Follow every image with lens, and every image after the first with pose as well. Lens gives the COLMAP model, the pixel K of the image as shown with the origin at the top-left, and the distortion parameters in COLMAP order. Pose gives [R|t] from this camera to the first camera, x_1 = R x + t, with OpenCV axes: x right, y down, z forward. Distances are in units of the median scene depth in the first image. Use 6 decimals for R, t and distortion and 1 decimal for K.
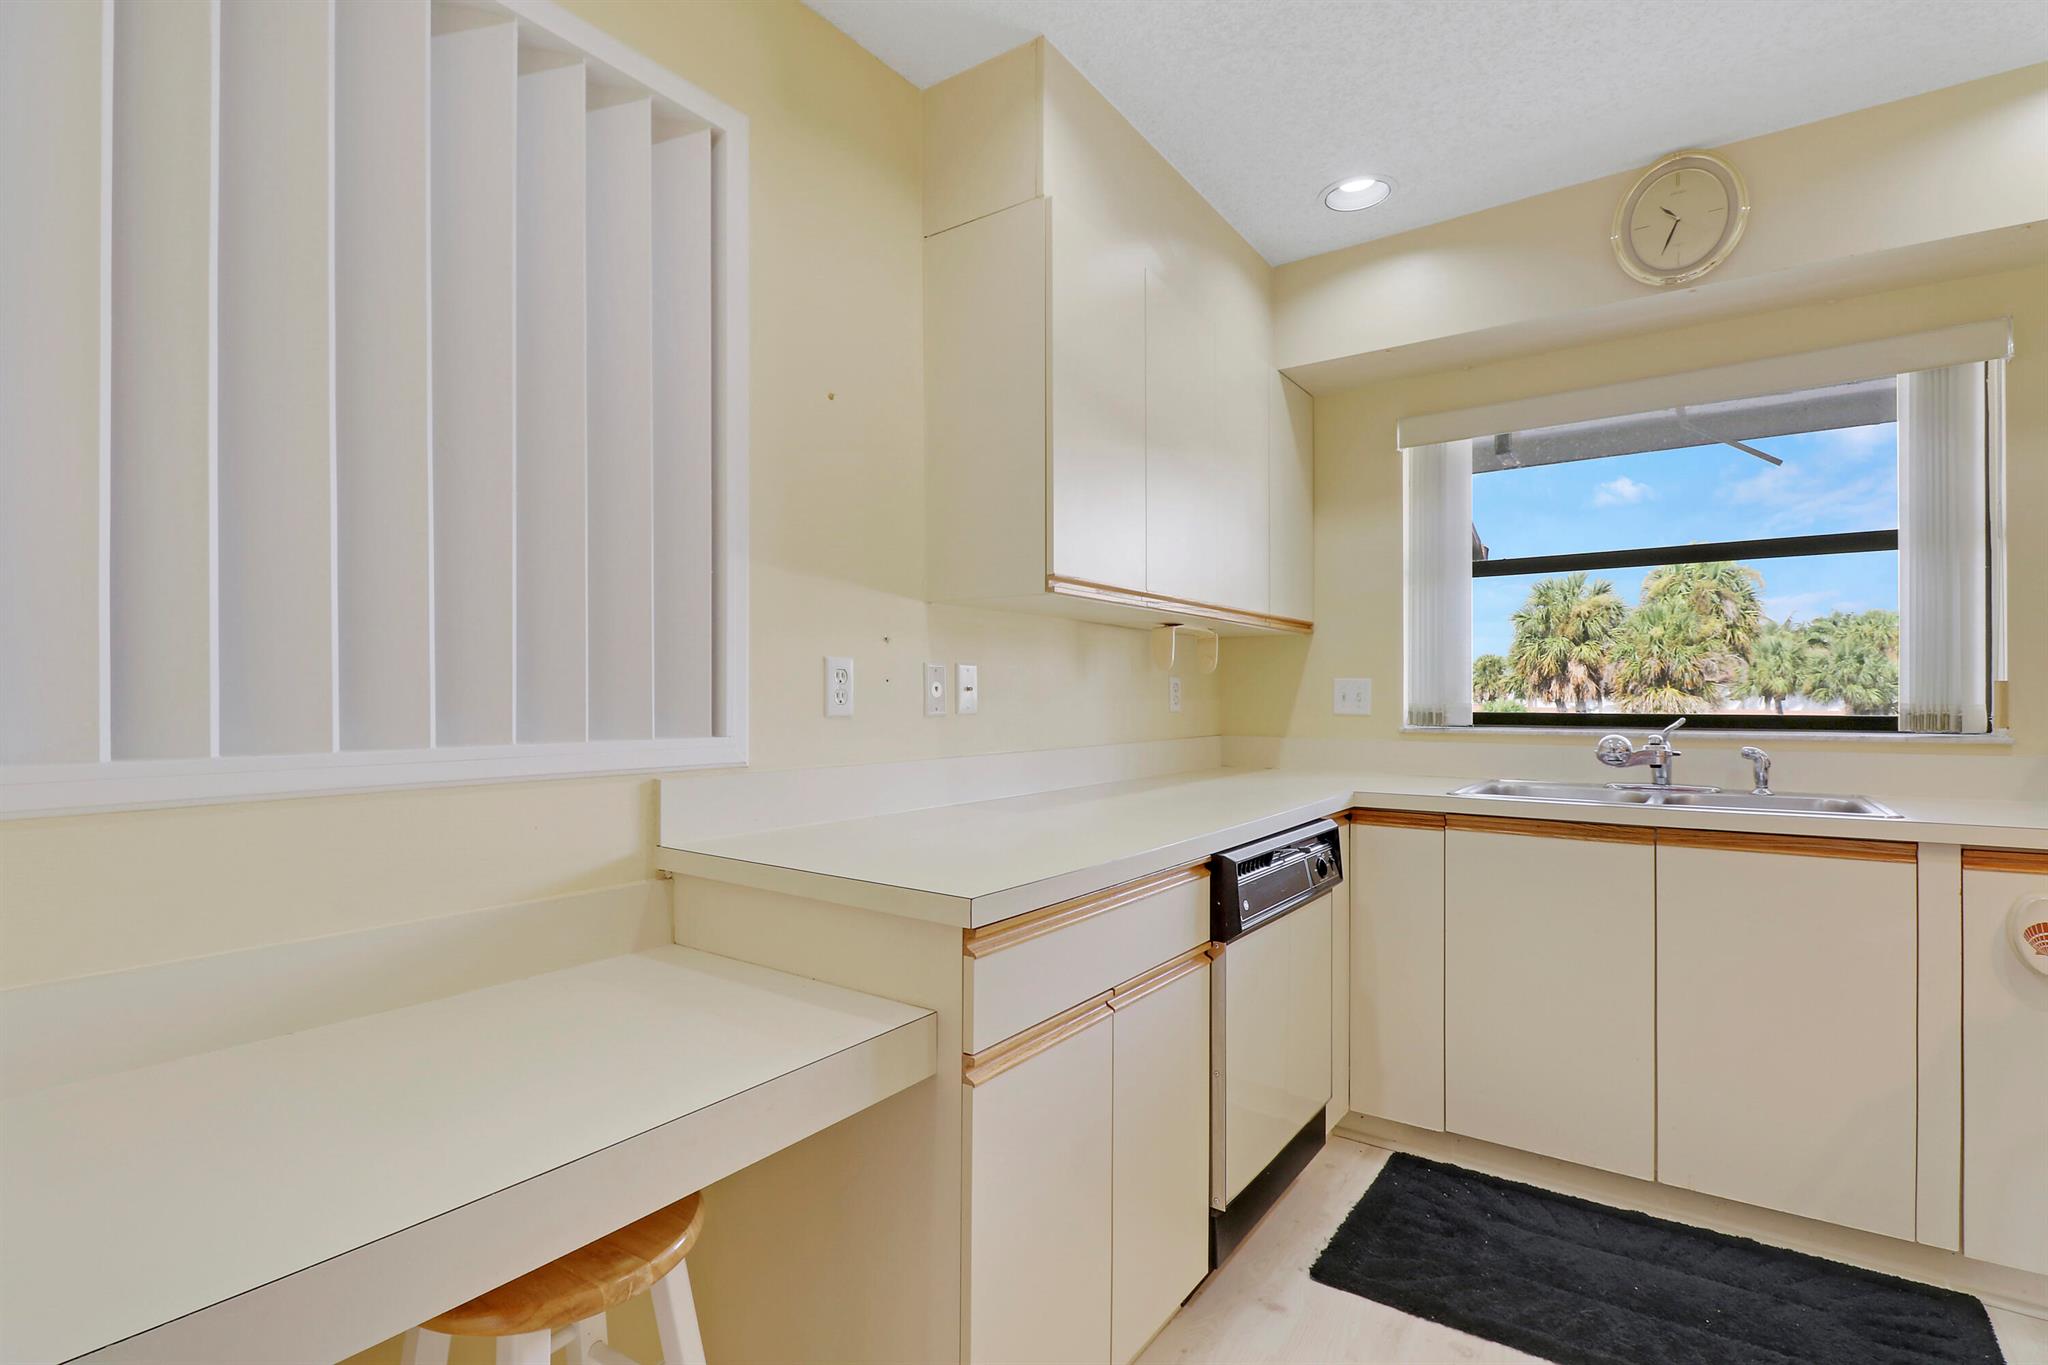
lens RADIAL K [[1005.6, 0, 1027.7], [0, 1005.6, 674.7], [0, 0, 1]] dist [0.005420, -0.013717]
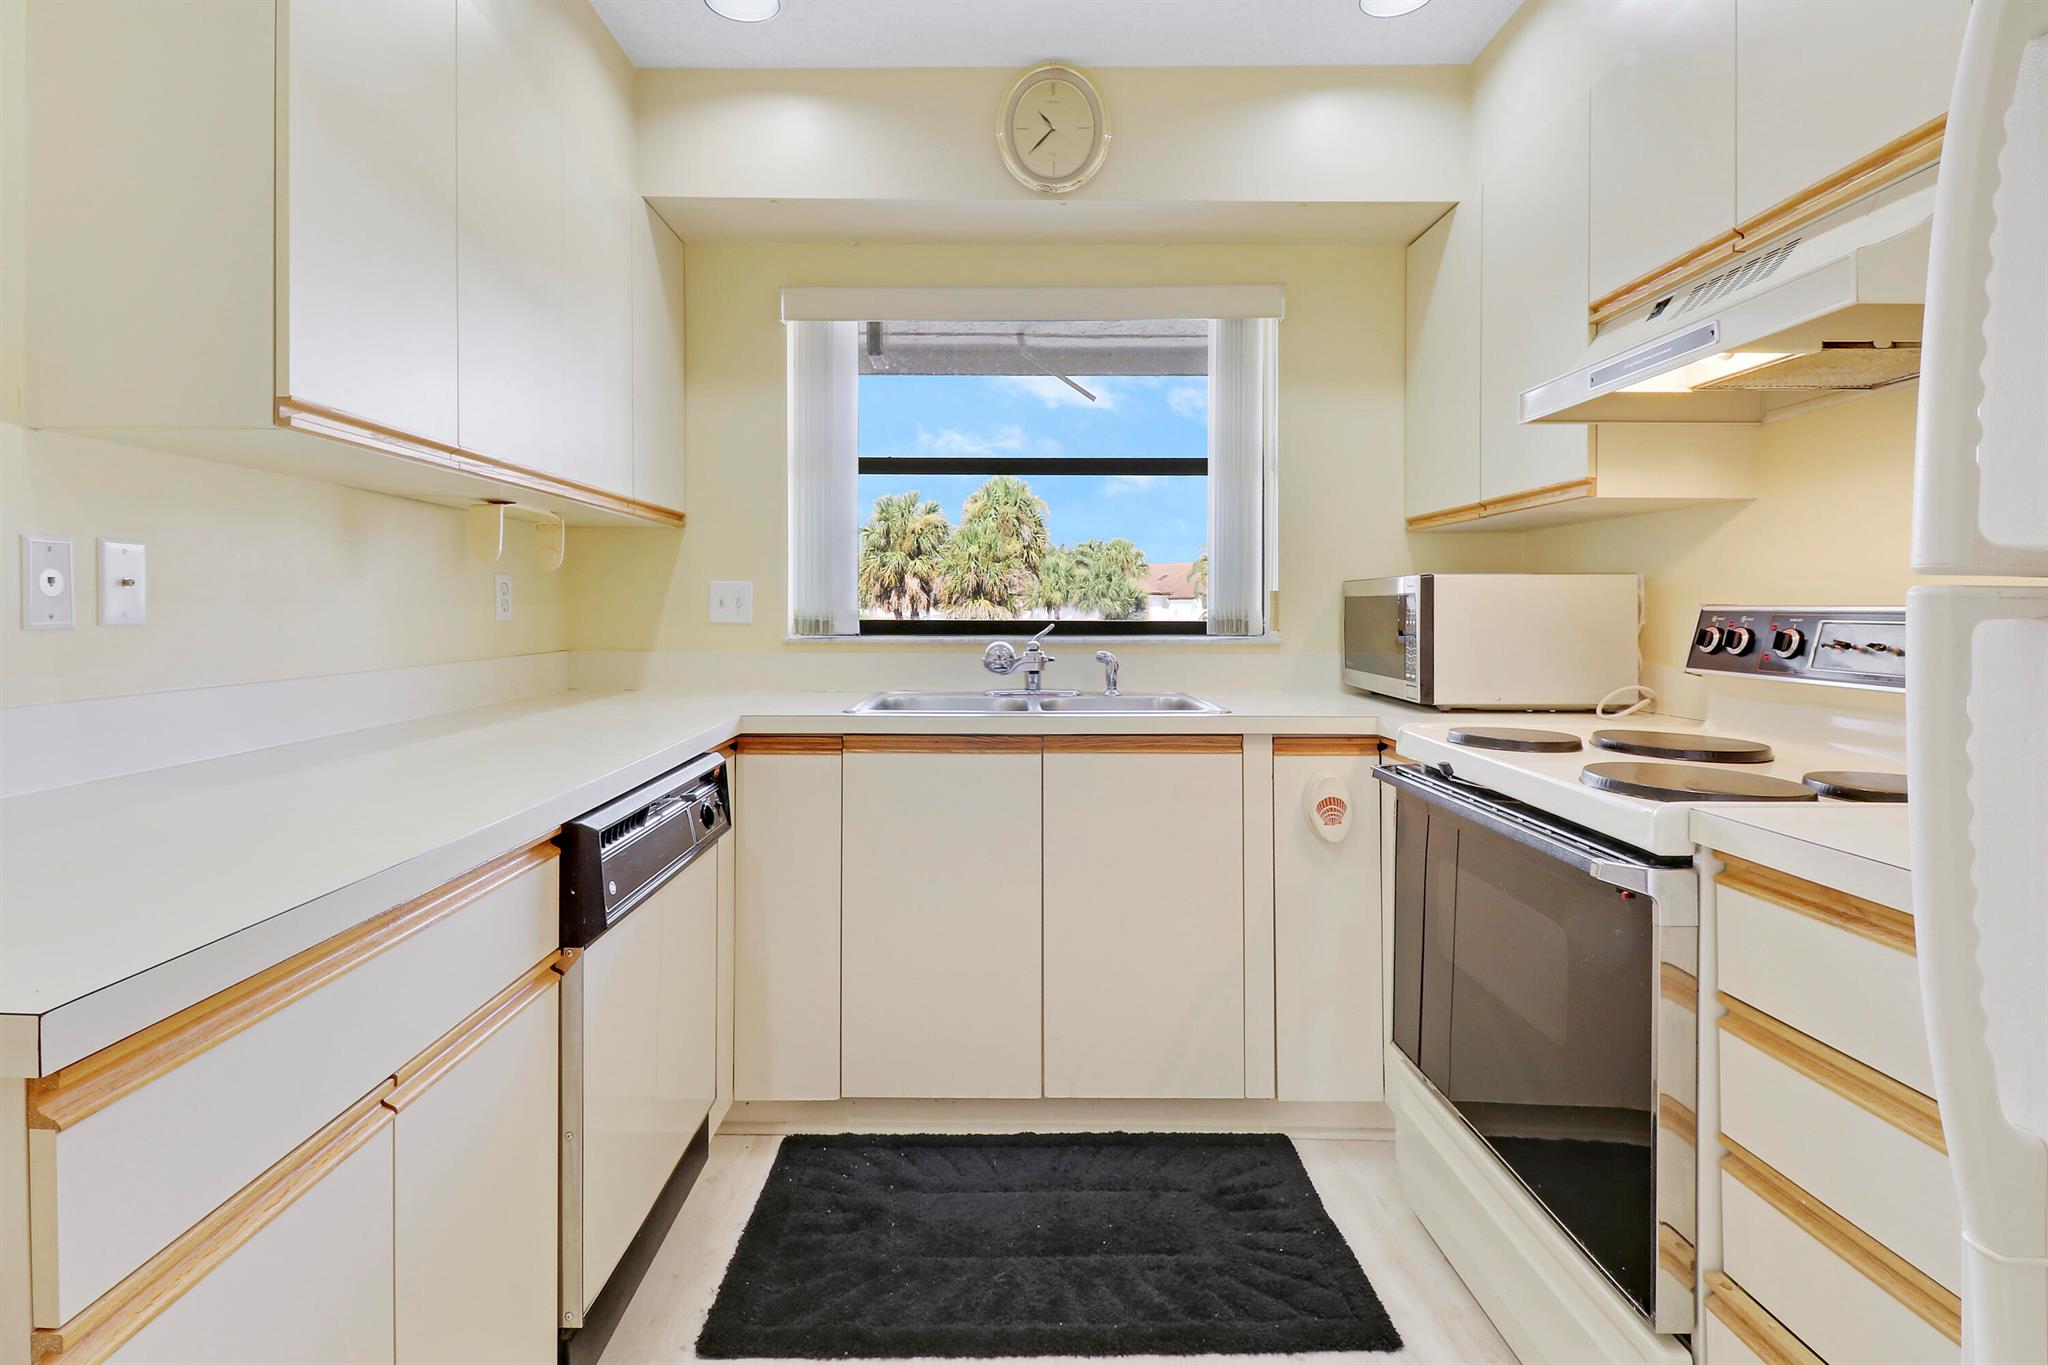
lens RADIAL K [[1053.2, 0, 1012.3], [0, 1053.2, 611.6], [0, 0, 1]] dist [0.019094, -0.028448]
pose [[0.827438, -0.001209, 0.561556, 0.023078], [-0.013575, 0.999662, 0.022155, 0.009006], [-0.561393, -0.025956, 0.827142, 0.169865]]
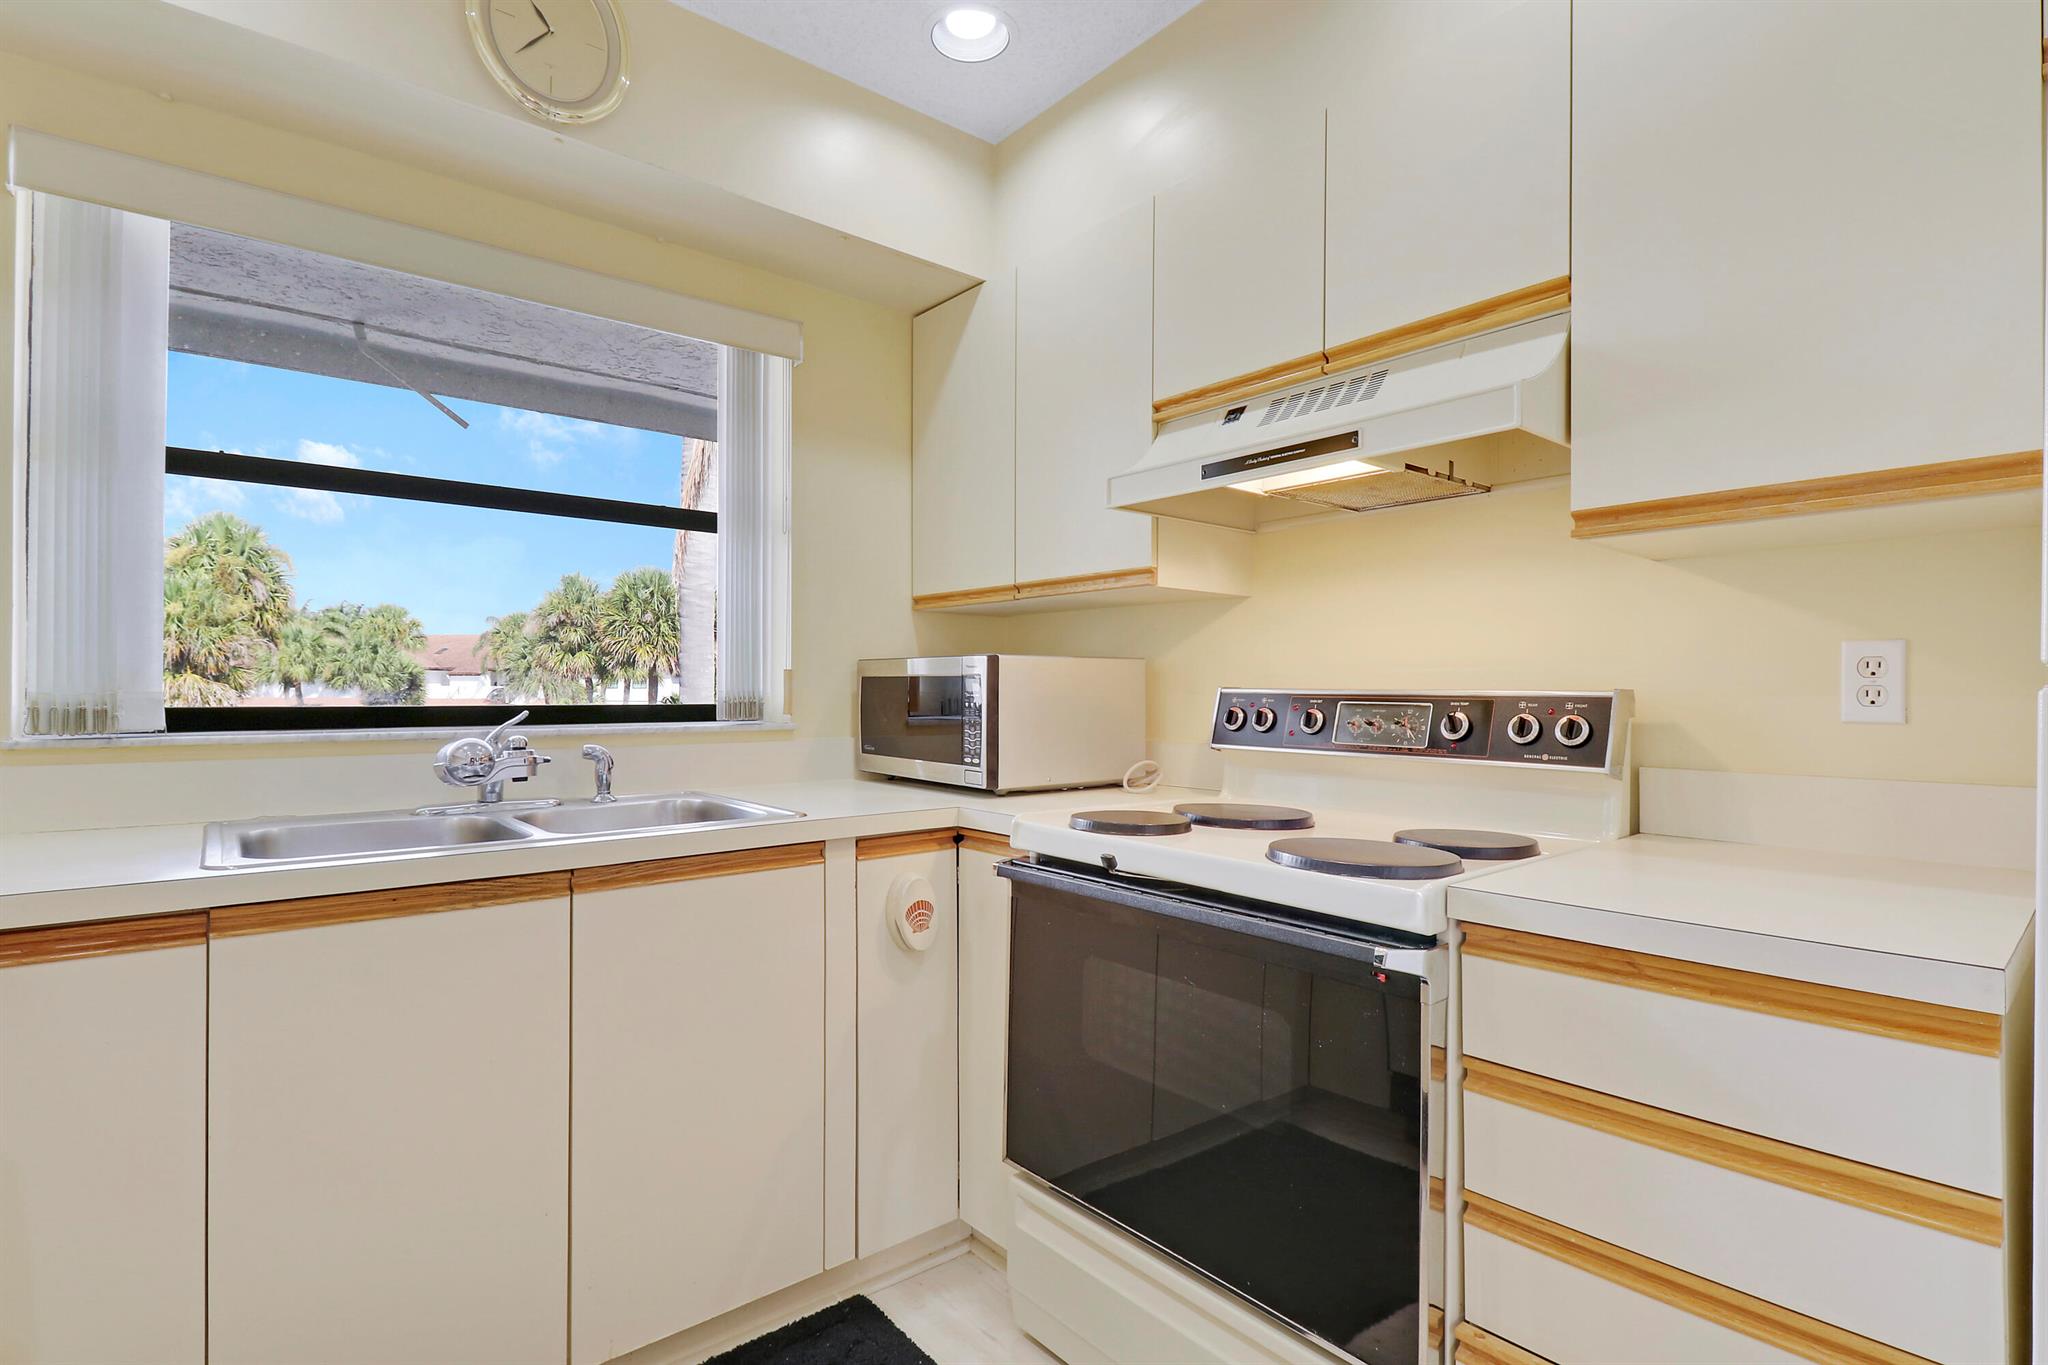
lens RADIAL K [[1011.2, 0, 1112.7], [0, 1011.2, 693.9], [0, 0, 1]] dist [0.003152, -0.014346]
pose [[0.256756, -0.004564, 0.966465, 0.048570], [-0.025830, 0.999599, 0.011583, 0.013284], [-0.966131, -0.027938, 0.256536, 0.468377]]
